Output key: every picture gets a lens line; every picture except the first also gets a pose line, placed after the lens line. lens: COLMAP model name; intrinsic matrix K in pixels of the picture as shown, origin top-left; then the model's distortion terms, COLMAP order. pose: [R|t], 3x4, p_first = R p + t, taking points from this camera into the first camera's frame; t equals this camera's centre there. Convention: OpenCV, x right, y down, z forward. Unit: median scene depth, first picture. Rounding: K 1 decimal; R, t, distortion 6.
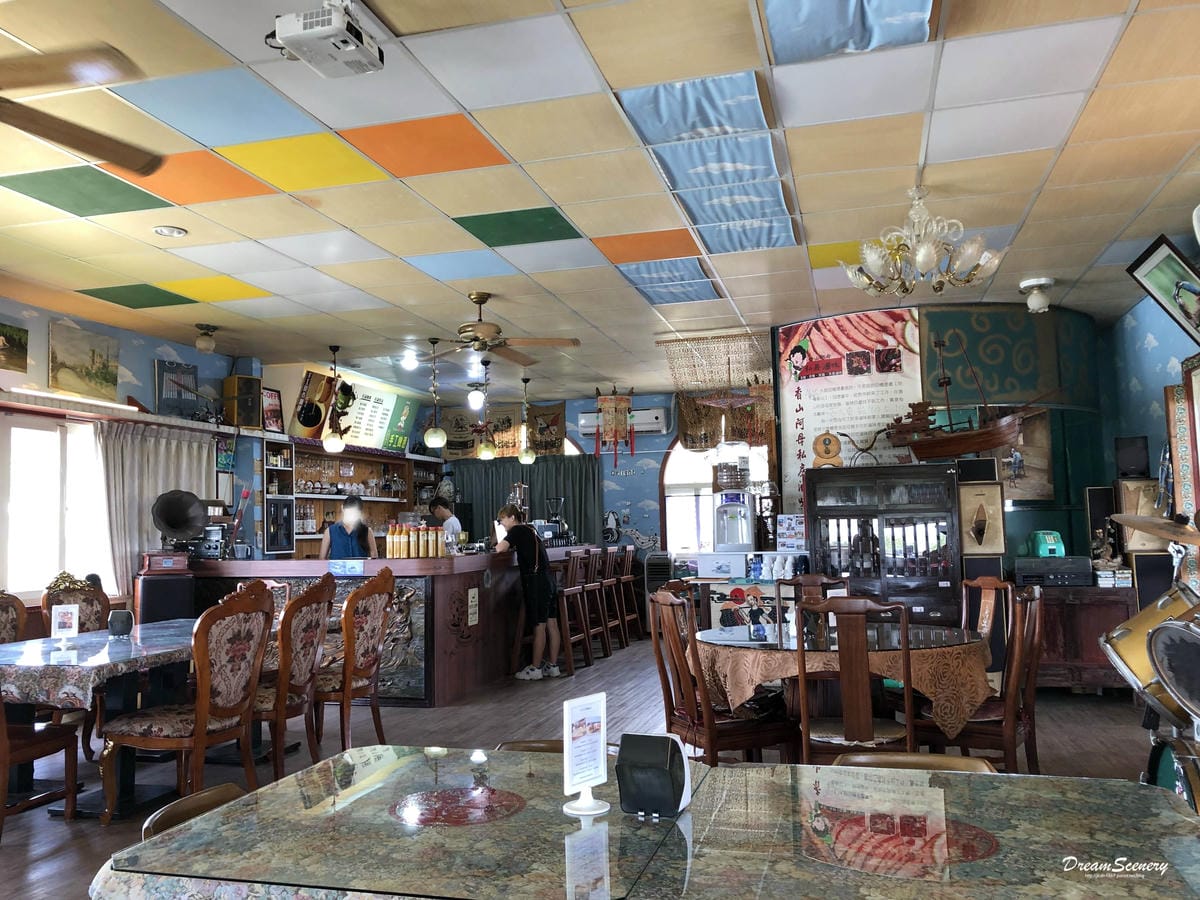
lens RADIAL K [[995.8, 0, 577.2], [0, 995.8, 432.0], [0, 0, 1]] dist [0.011219, 0.004137]
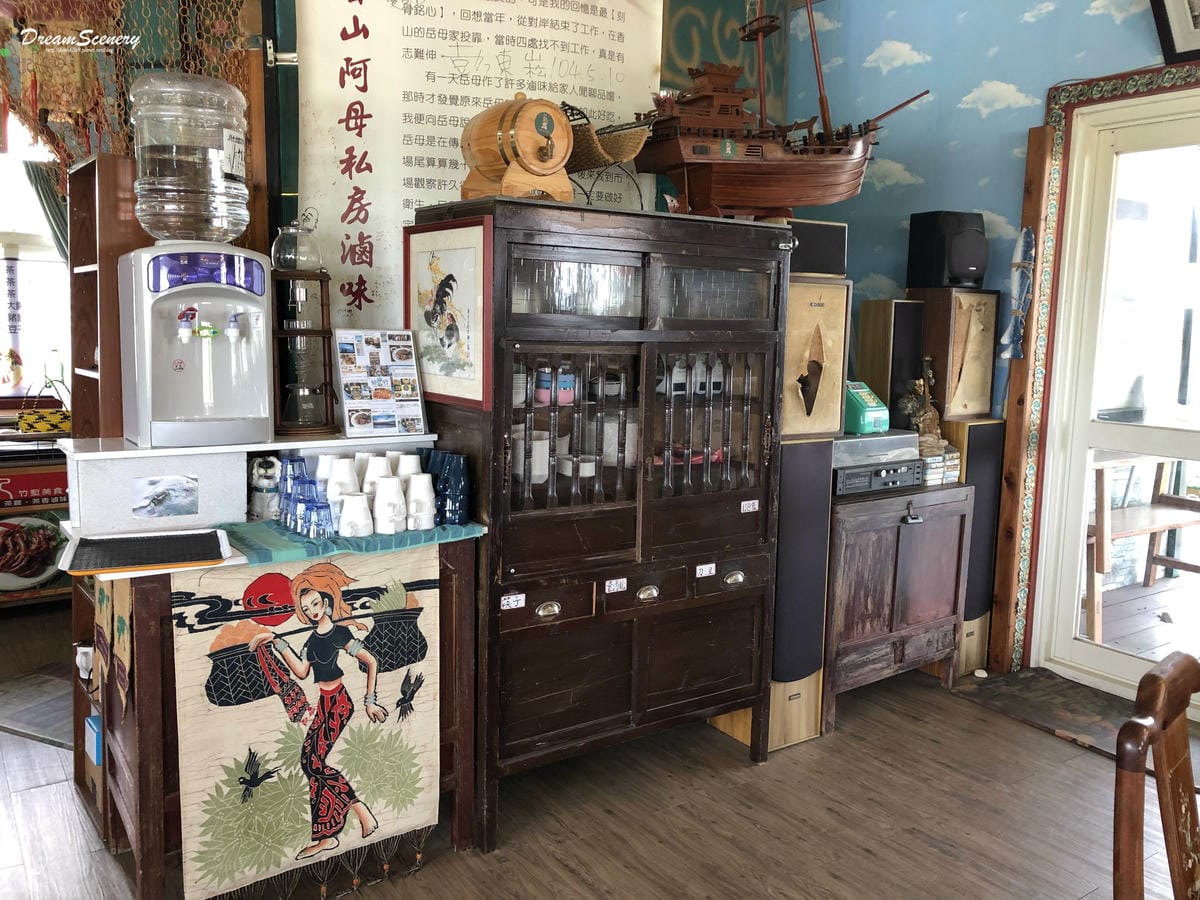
lens RADIAL K [[995.8, 0, 606.1], [0, 995.8, 435.6], [0, 0, 1]] dist [0.011219, 0.004137]
pose [[0.629398, -0.052610, 0.775300, -0.005394], [-0.110166, 0.981588, 0.156043, 0.056803], [-0.769235, -0.183625, 0.612013, 0.728436]]
